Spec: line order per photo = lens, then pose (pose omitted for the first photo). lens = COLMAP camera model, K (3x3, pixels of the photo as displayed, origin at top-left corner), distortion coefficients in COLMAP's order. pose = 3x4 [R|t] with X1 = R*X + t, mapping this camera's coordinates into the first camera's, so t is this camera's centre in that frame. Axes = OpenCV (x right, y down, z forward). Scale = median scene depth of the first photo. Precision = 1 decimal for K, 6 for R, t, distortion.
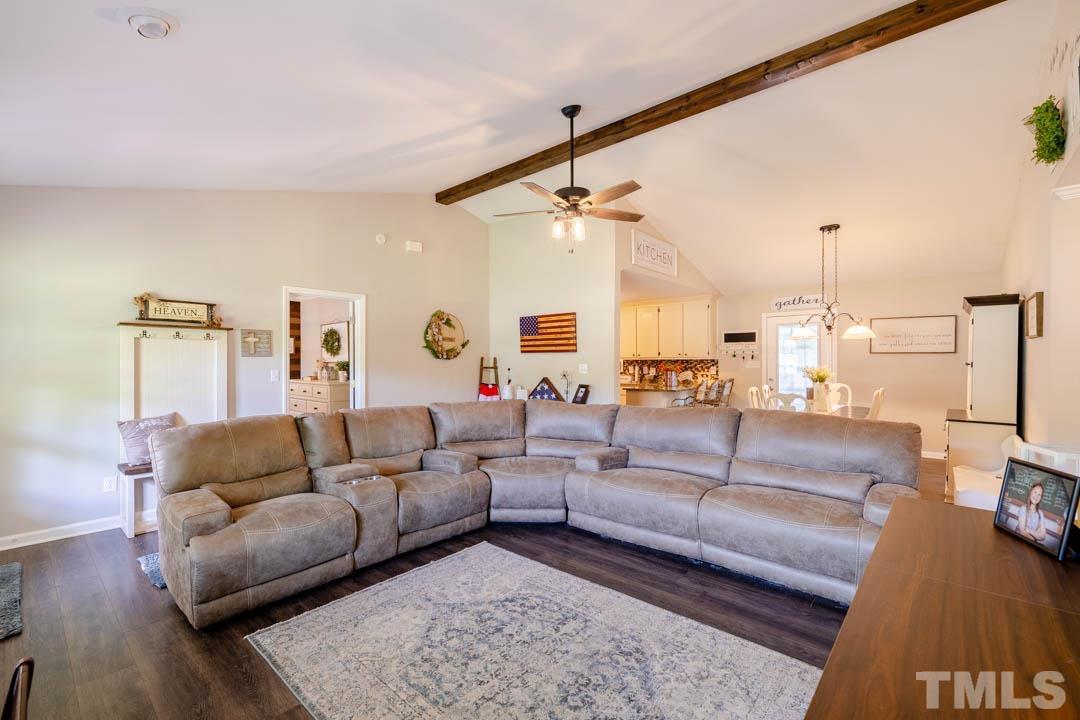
lens RADIAL K [[463.6, 0, 529.3], [0, 463.6, 365.4], [0, 0, 1]] dist [0.000494, 0.000006]
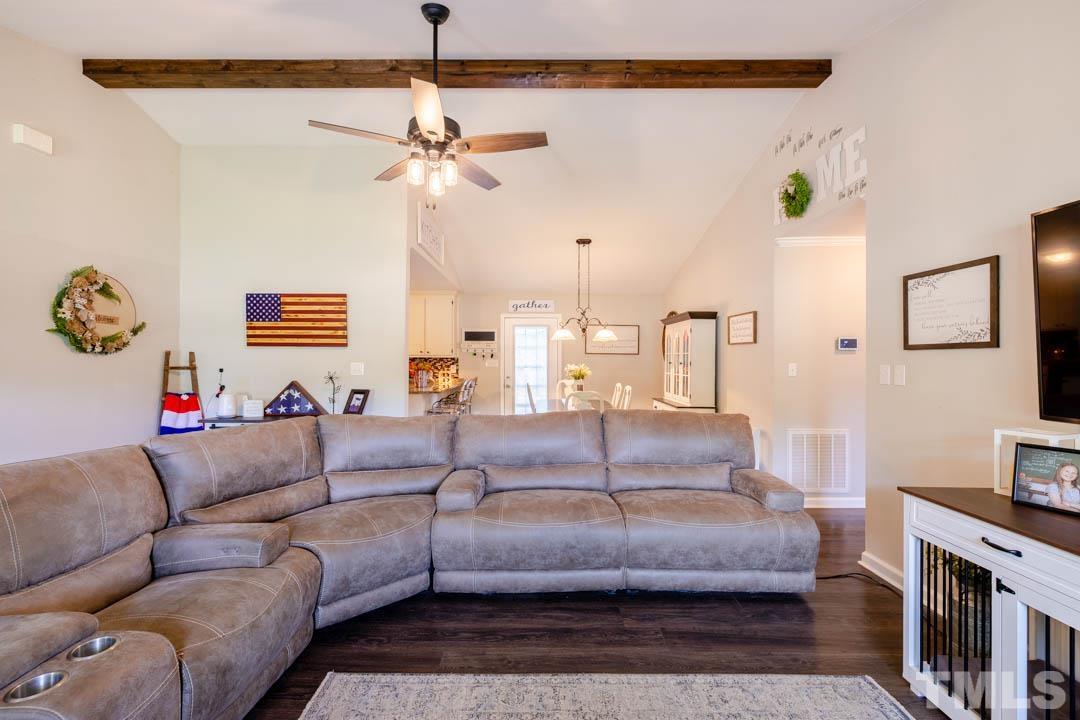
lens RADIAL K [[462.0, 0, 535.1], [0, 462.0, 354.9], [0, 0, 1]] dist [0.000461, -0.000054]
pose [[0.745050, 0.012180, 0.666898, -0.225183], [0.000052, 0.999832, -0.018320, -0.002197], [-0.667009, 0.013684, 0.744924, 0.307577]]
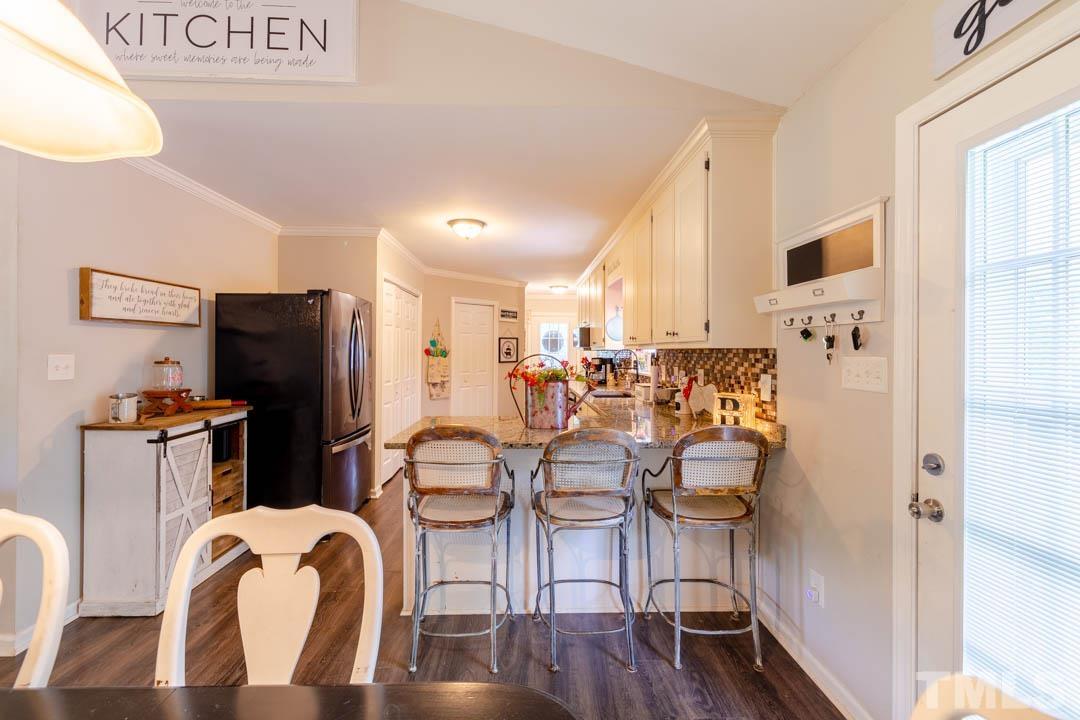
lens RADIAL K [[452.7, 0, 534.2], [0, 452.7, 351.9], [0, 0, 1]] dist [0.000762, -0.000347]
pose [[0.689492, 0.009157, -0.724235, 0.931437], [-0.017027, 0.999849, -0.003568, -0.014713], [0.724093, 0.014792, 0.689544, 1.313104]]
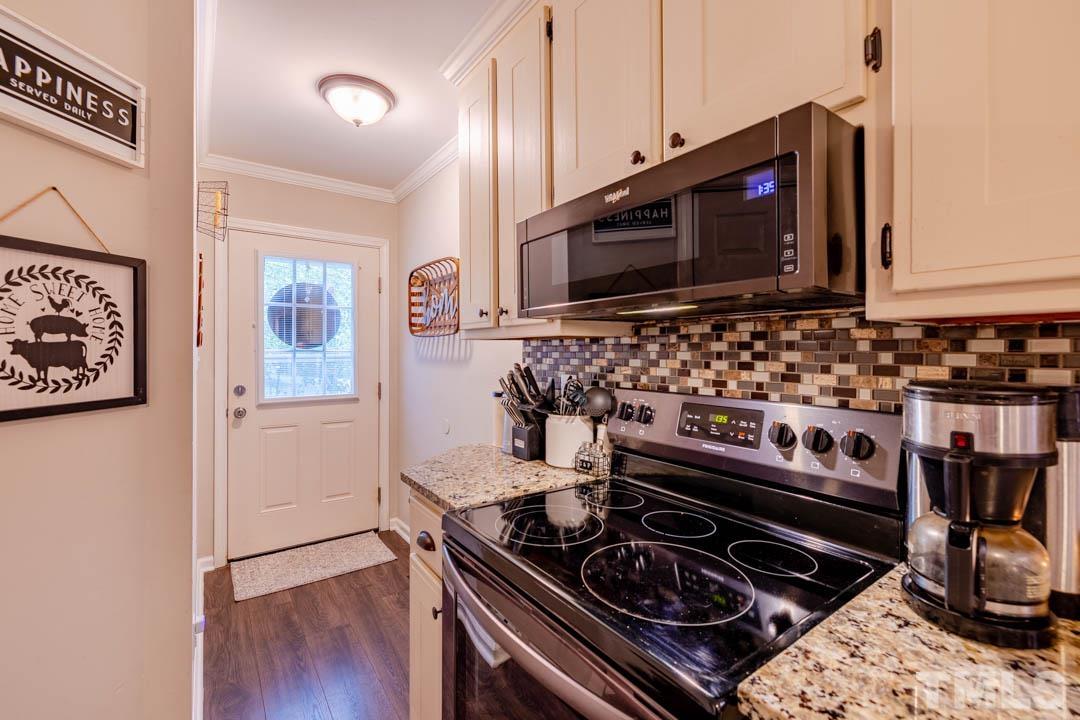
lens RADIAL K [[457.0, 0, 532.7], [0, 457.0, 351.6], [0, 0, 1]] dist [-0.002190, 0.000087]
pose [[0.976581, 0.004596, -0.215100, -0.015511], [-0.006426, 0.999949, -0.007809, -0.014210], [0.215053, 0.009008, 0.976561, 2.189604]]
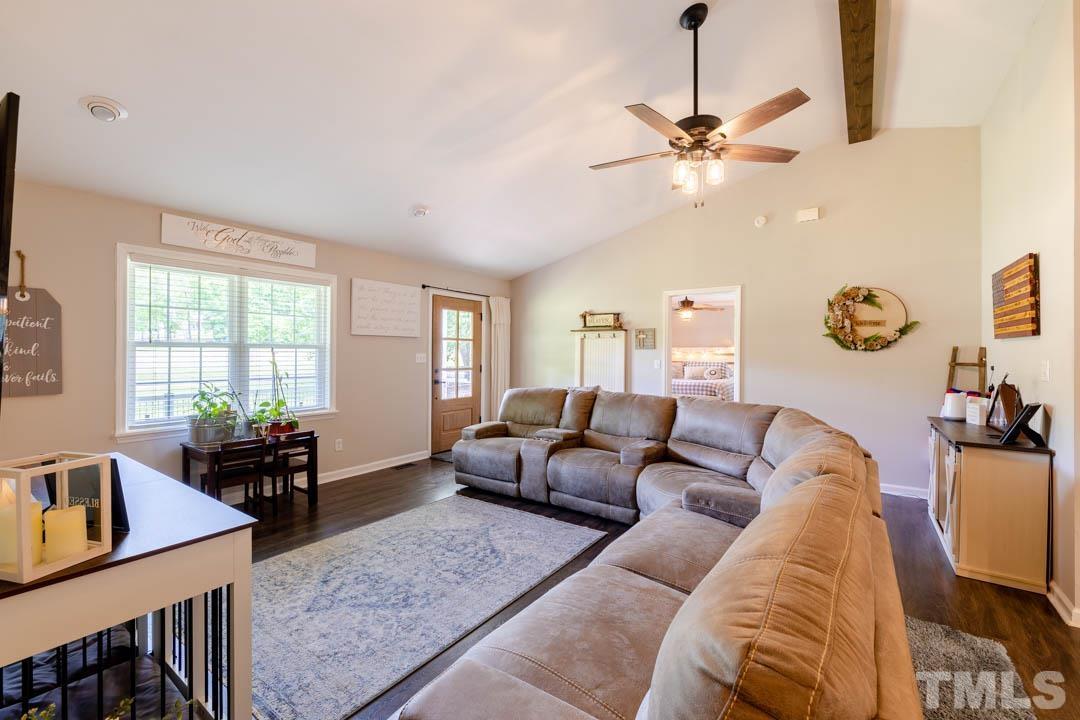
lens RADIAL K [[452.7, 0, 538.3], [0, 452.7, 353.7], [0, 0, 1]] dist [-0.002005, 0.000050]
pose [[0.116434, 0.004000, -0.993190, 0.663311], [-0.011600, 0.999929, 0.002668, -0.006367], [0.993131, 0.011210, 0.116472, 0.567664]]
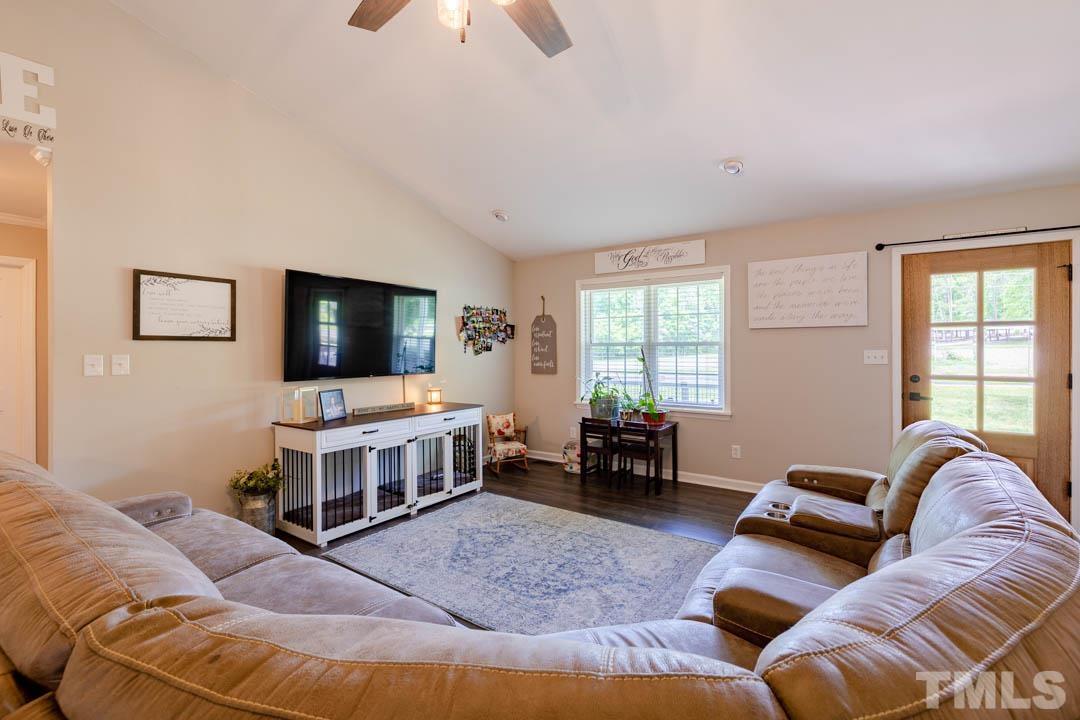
lens RADIAL K [[465.0, 0, 555.9], [0, 465.0, 349.0], [0, 0, 1]] dist [-0.000688, -0.000207]
pose [[-0.989502, 0.004534, -0.144450, 0.064780], [0.003733, 0.999976, 0.005814, -0.008973], [0.144473, 0.005213, -0.989495, 1.154374]]
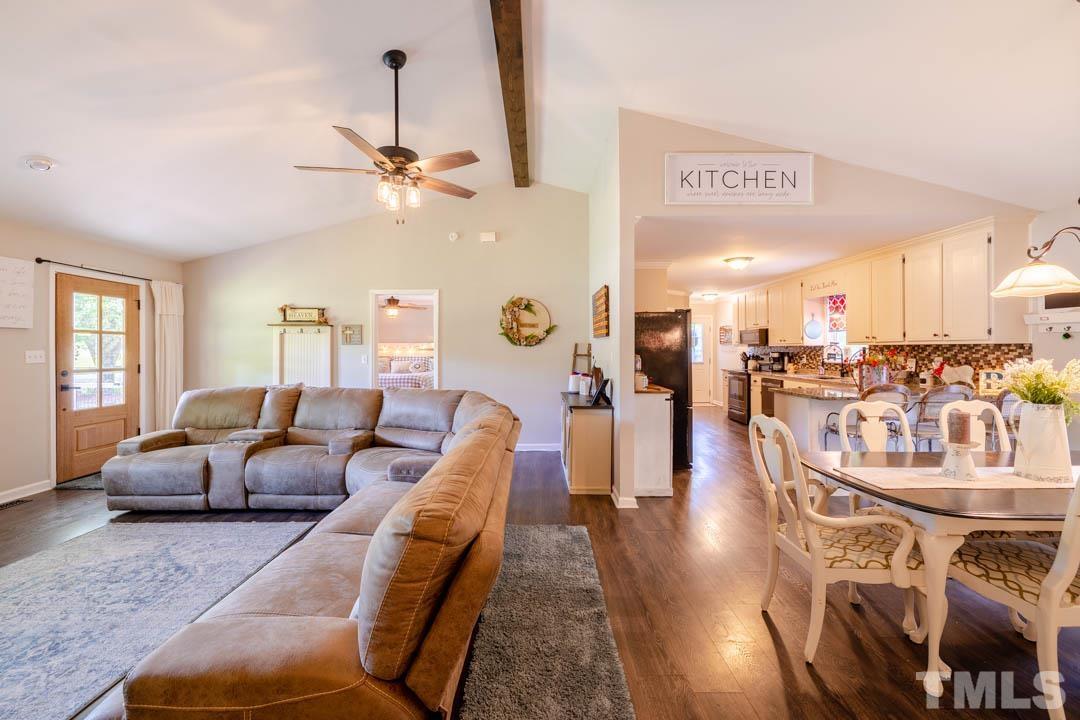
lens RADIAL K [[452.7, 0, 534.2], [0, 452.7, 351.9], [0, 0, 1]] dist [0.000762, -0.000347]
pose [[0.669269, 0.006195, -0.742994, 0.760140], [-0.005505, 0.999979, 0.003379, -0.005896], [0.743000, 0.001829, 0.669289, 0.528925]]
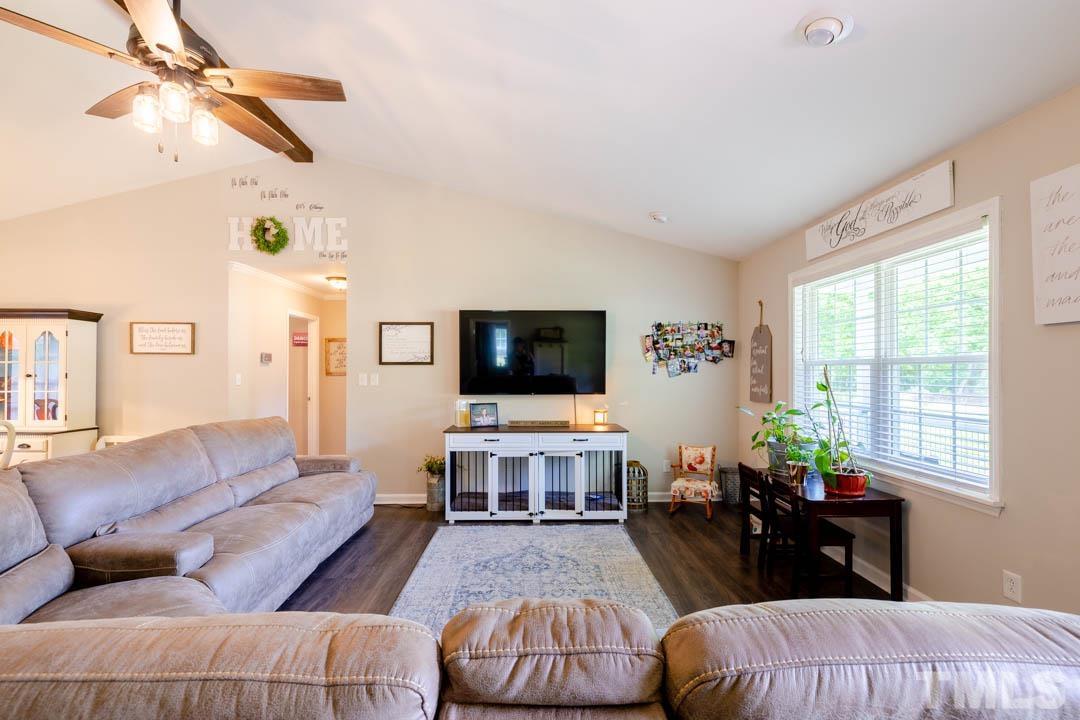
lens RADIAL K [[464.0, 0, 535.6], [0, 464.0, 371.8], [0, 0, 1]] dist [-0.001810, -0.000522]
pose [[-0.683027, 0.002491, 0.730389, -0.472960], [0.008075, 0.999959, 0.004141, -0.005441], [-0.730348, 0.008726, -0.683019, 0.901495]]
